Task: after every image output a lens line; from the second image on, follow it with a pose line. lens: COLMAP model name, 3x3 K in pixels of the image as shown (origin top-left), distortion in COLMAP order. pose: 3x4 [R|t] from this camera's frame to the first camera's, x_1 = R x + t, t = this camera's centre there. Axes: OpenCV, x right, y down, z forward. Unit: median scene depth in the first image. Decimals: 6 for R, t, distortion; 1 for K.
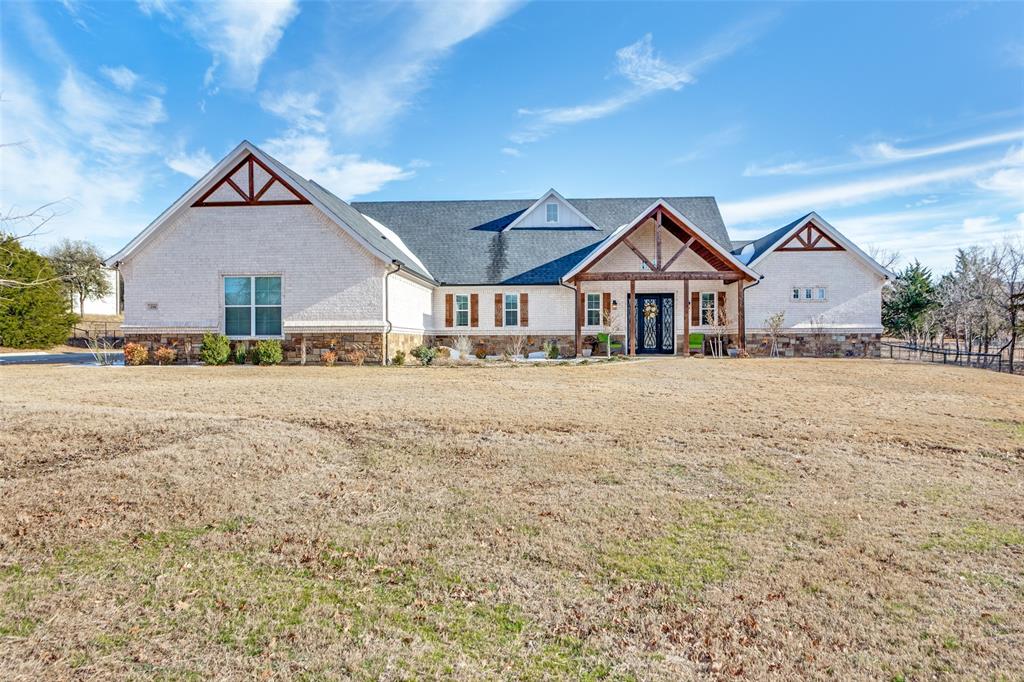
lens RADIAL K [[650.1, 0, 511.0], [0, 650.1, 352.7], [0, 0, 1]] dist [0.002018, 0.000782]
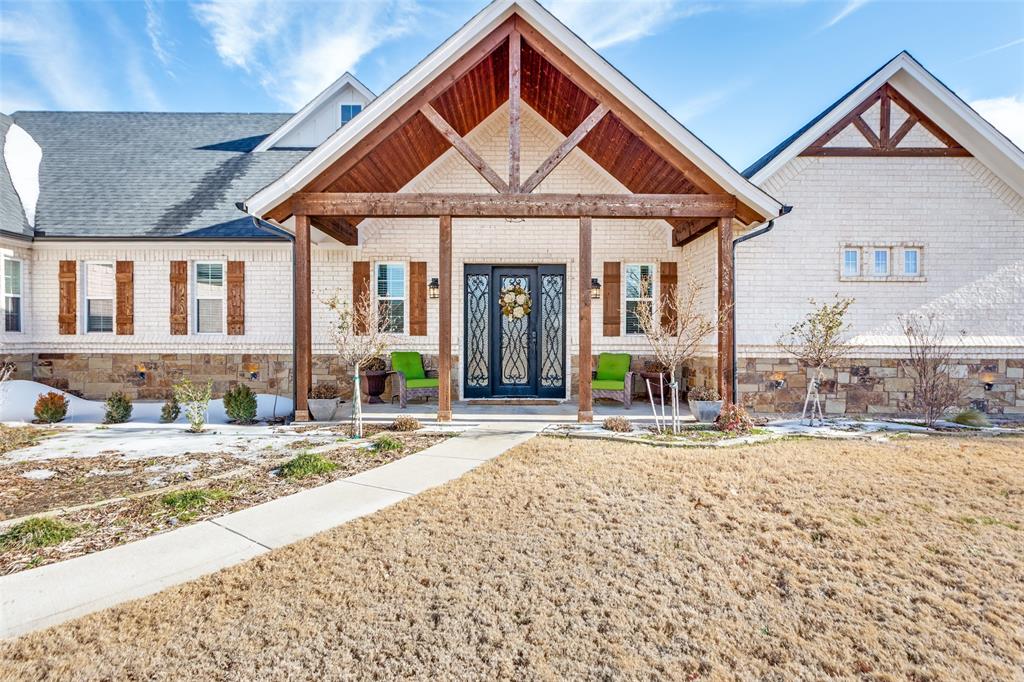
lens RADIAL K [[515.9, 0, 509.4], [0, 515.9, 340.0], [0, 0, 1]] dist [-0.002765, 0.000541]
pose [[0.998115, 0.006848, 0.060981, 0.197865], [-0.005663, 0.999792, -0.019586, -0.032637], [-0.061103, 0.019203, 0.997947, 0.671225]]
